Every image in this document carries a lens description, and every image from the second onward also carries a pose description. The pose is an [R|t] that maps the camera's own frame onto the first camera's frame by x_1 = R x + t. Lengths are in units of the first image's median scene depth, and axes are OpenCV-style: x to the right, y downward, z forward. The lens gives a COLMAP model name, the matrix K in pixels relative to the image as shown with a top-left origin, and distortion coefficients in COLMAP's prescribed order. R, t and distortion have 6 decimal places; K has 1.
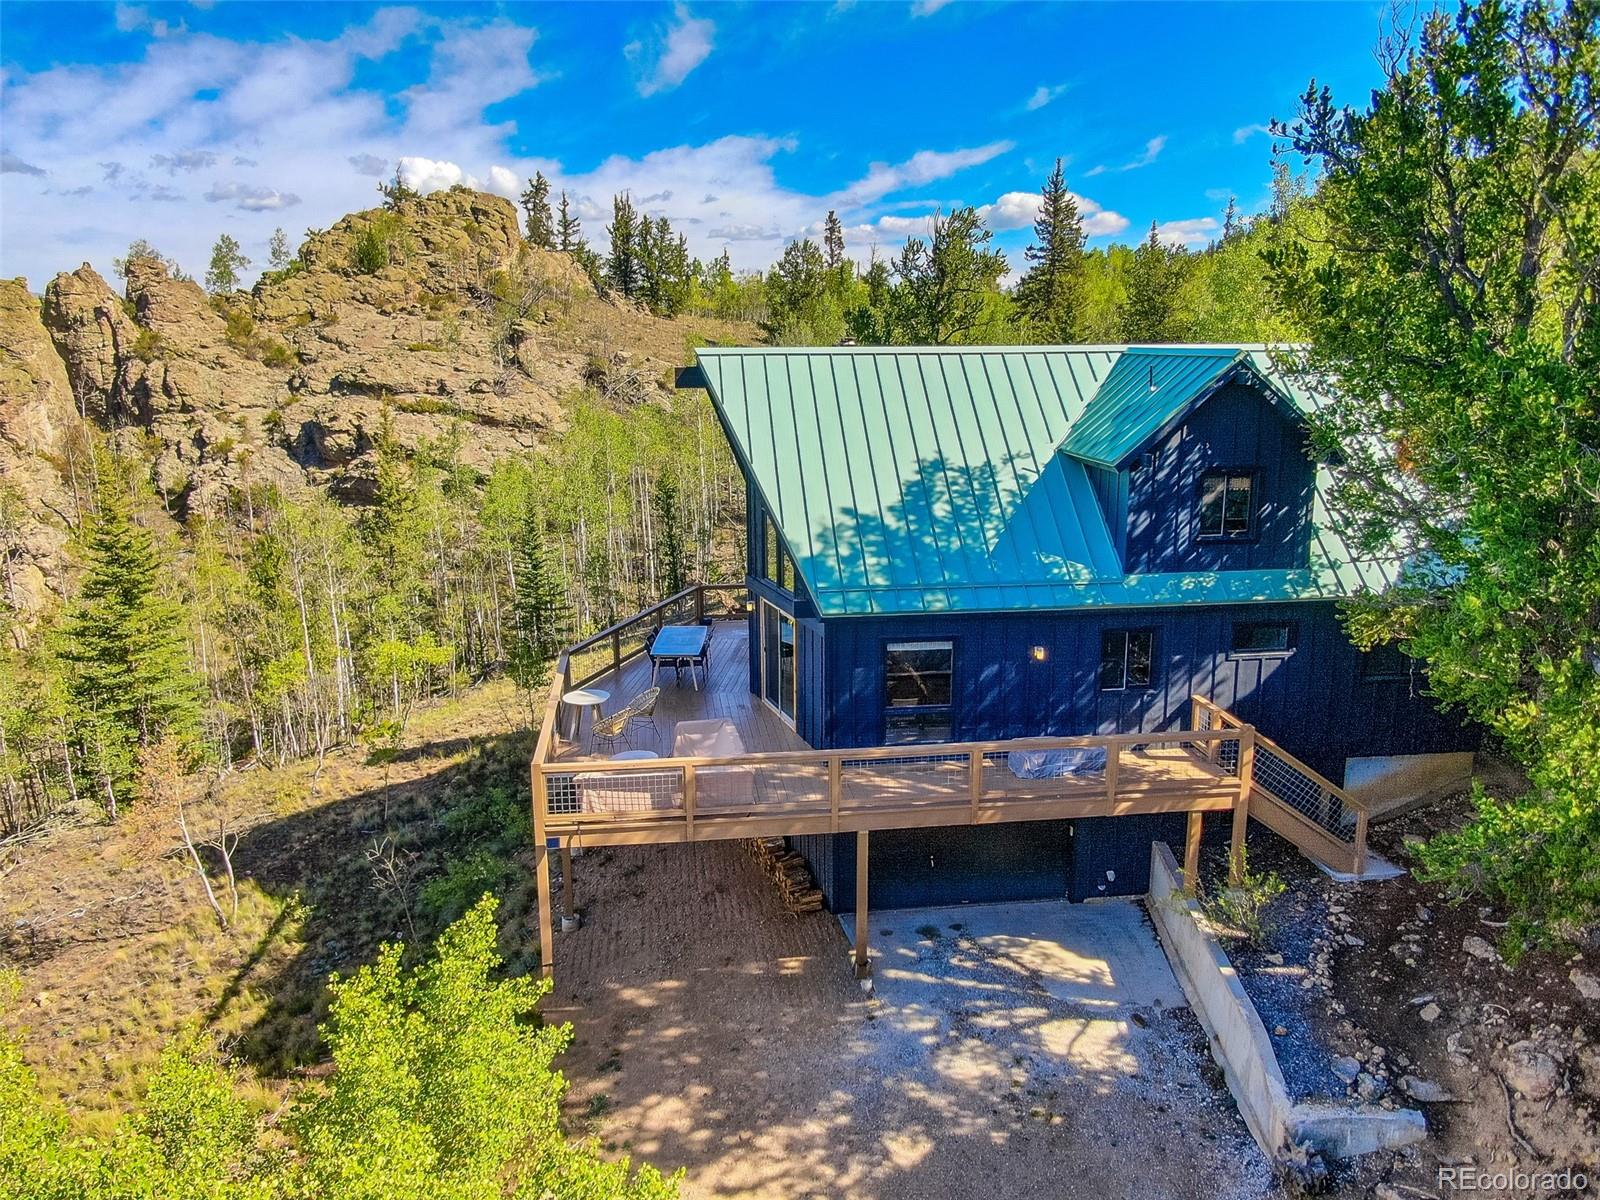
lens RADIAL K [[1163.6, 0, 797.7], [0, 1163.6, 597.3], [0, 0, 1]] dist [-0.015888, 0.052288]
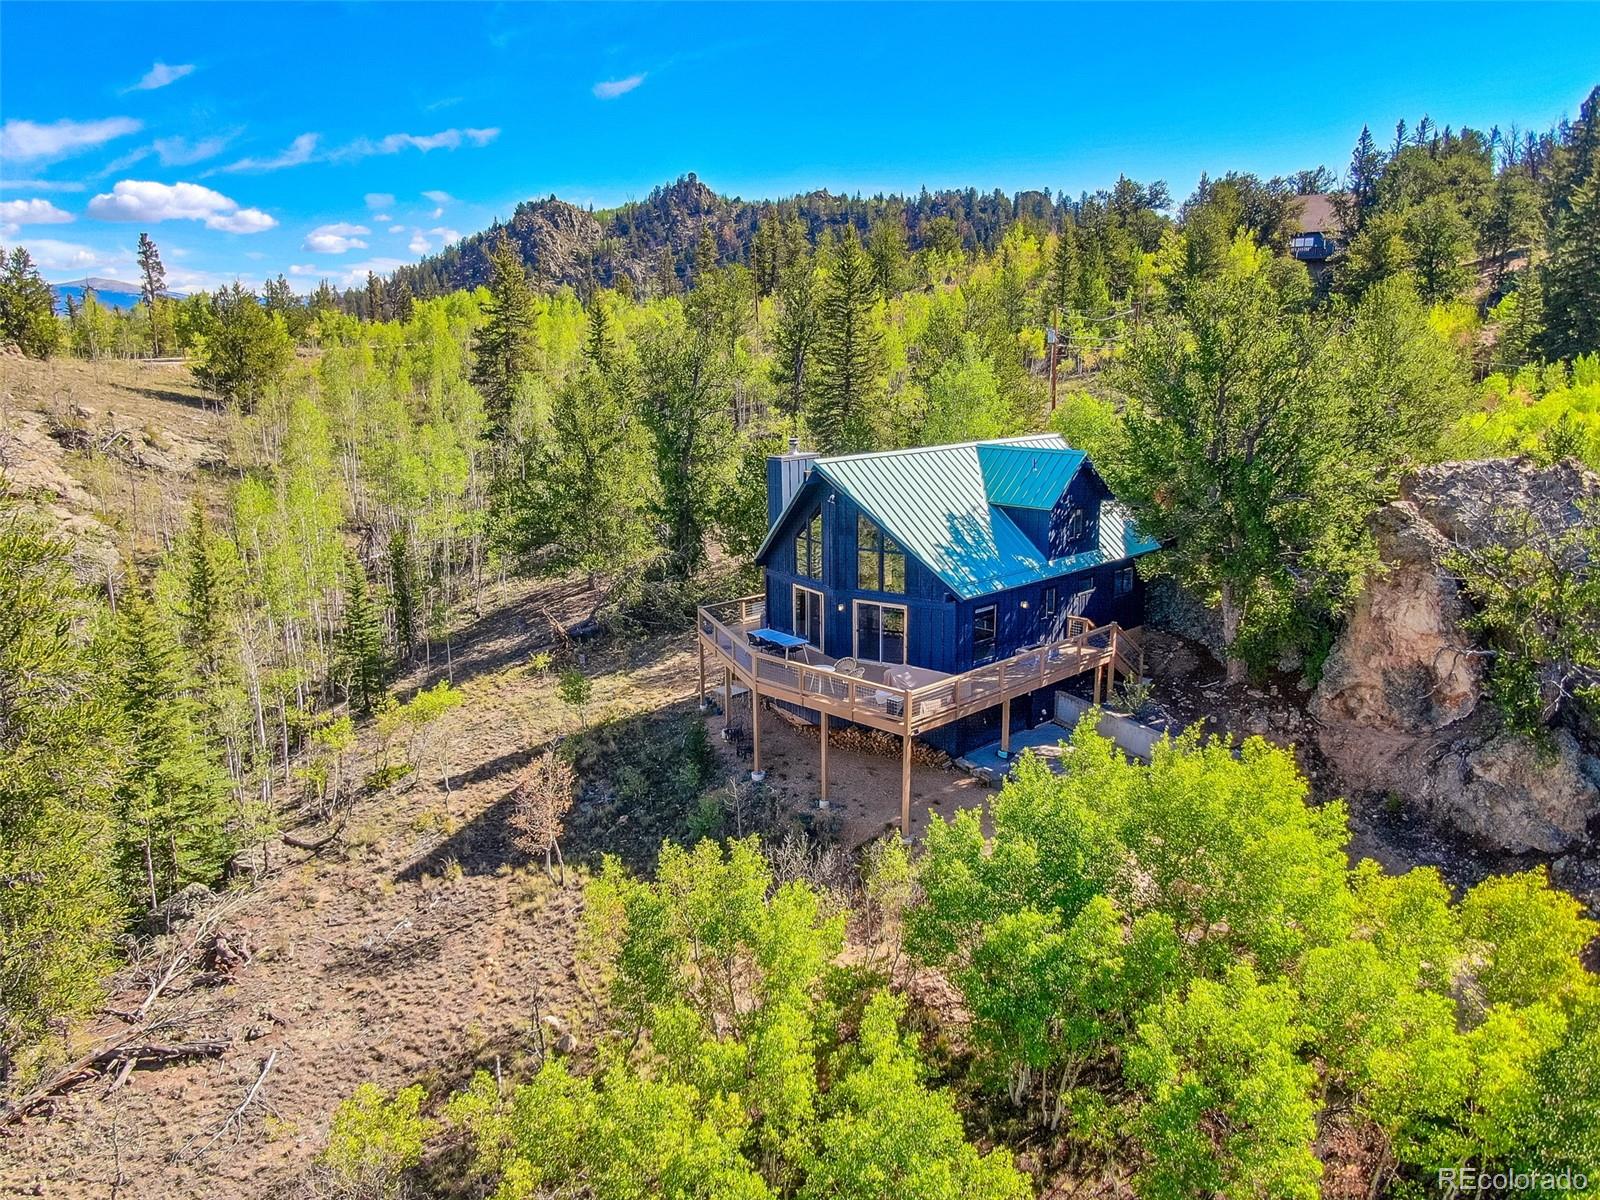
lens RADIAL K [[1166.9, 0, 800.0], [0, 1166.9, 600.0], [0, 0, 1]] dist [-0.004522, 0.037166]
pose [[0.785069, -0.134289, 0.604676, -0.362217], [0.135954, 0.989769, 0.043299, -0.027655], [-0.604304, 0.048215, 0.795294, -0.103123]]
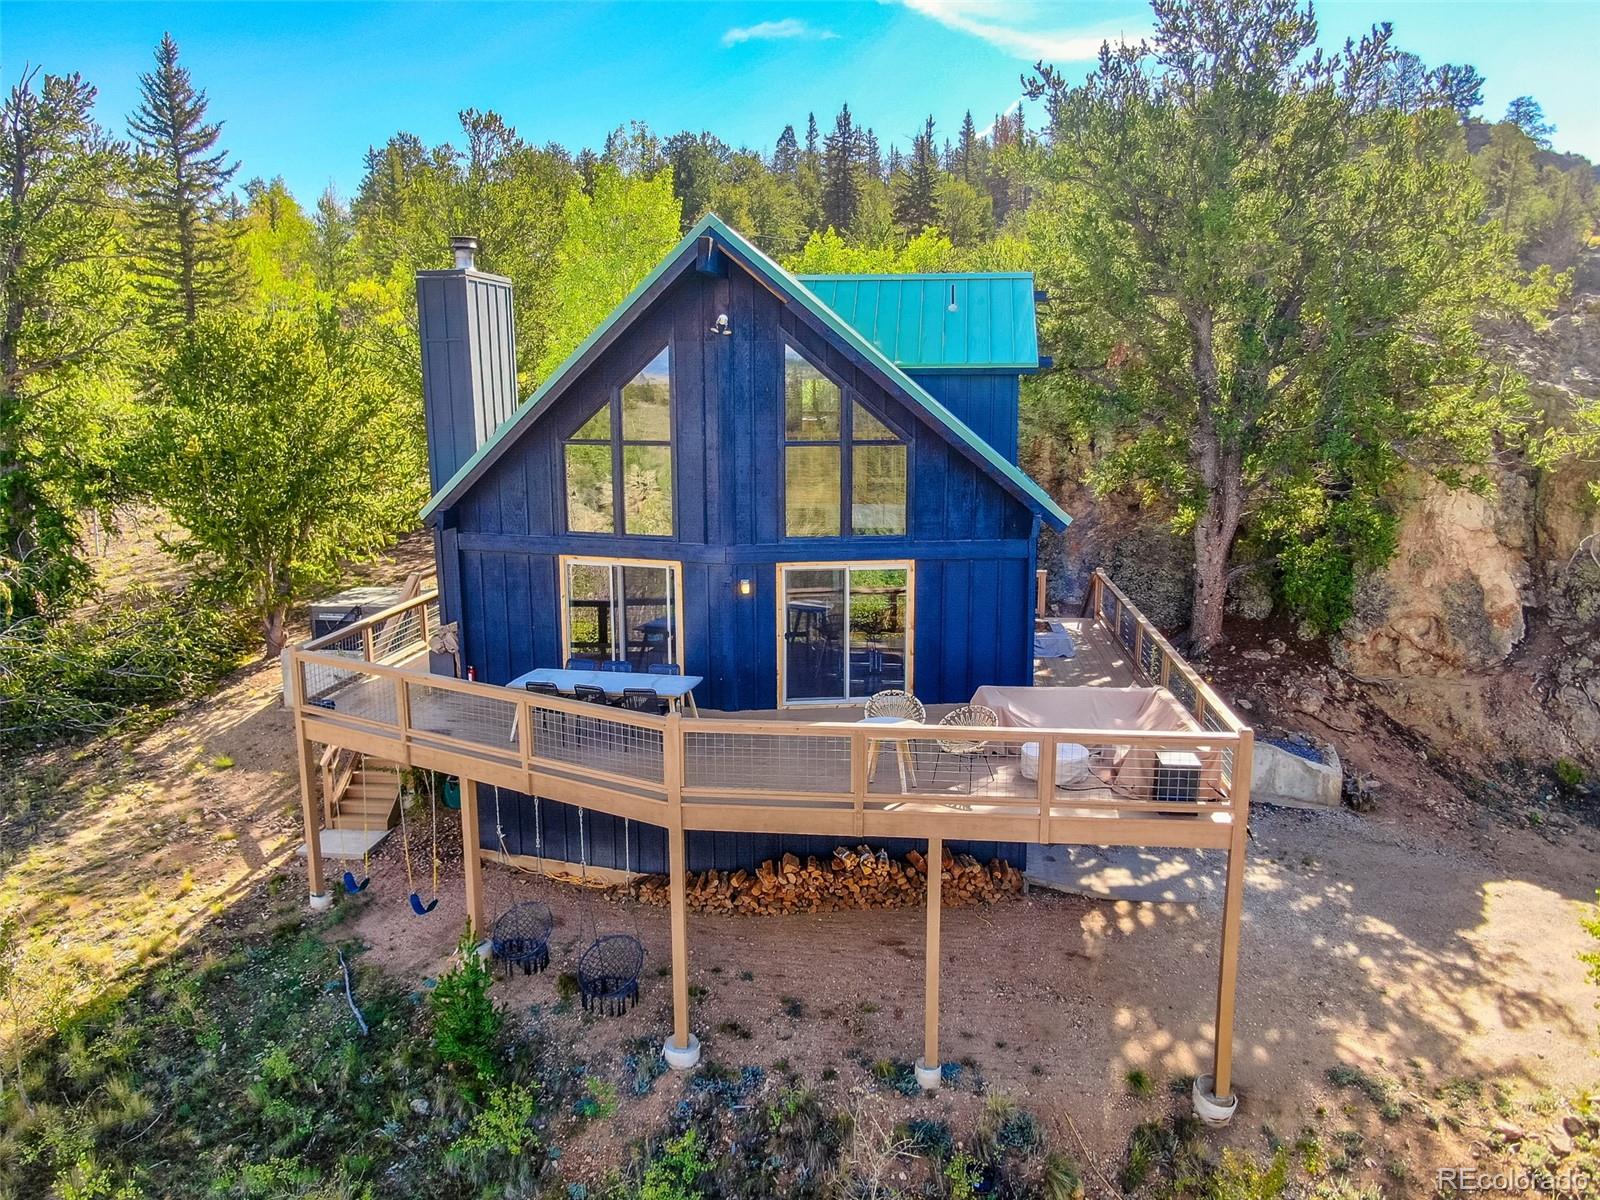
lens RADIAL K [[1162.3, 0, 796.0], [0, 1162.3, 602.0], [0, 0, 1]] dist [-0.003690, 0.005322]
pose [[0.220089, -0.176781, 0.959327, -0.235775], [0.209535, 0.969053, 0.130502, -0.023225], [-0.952710, 0.172290, 0.250320, 0.258207]]
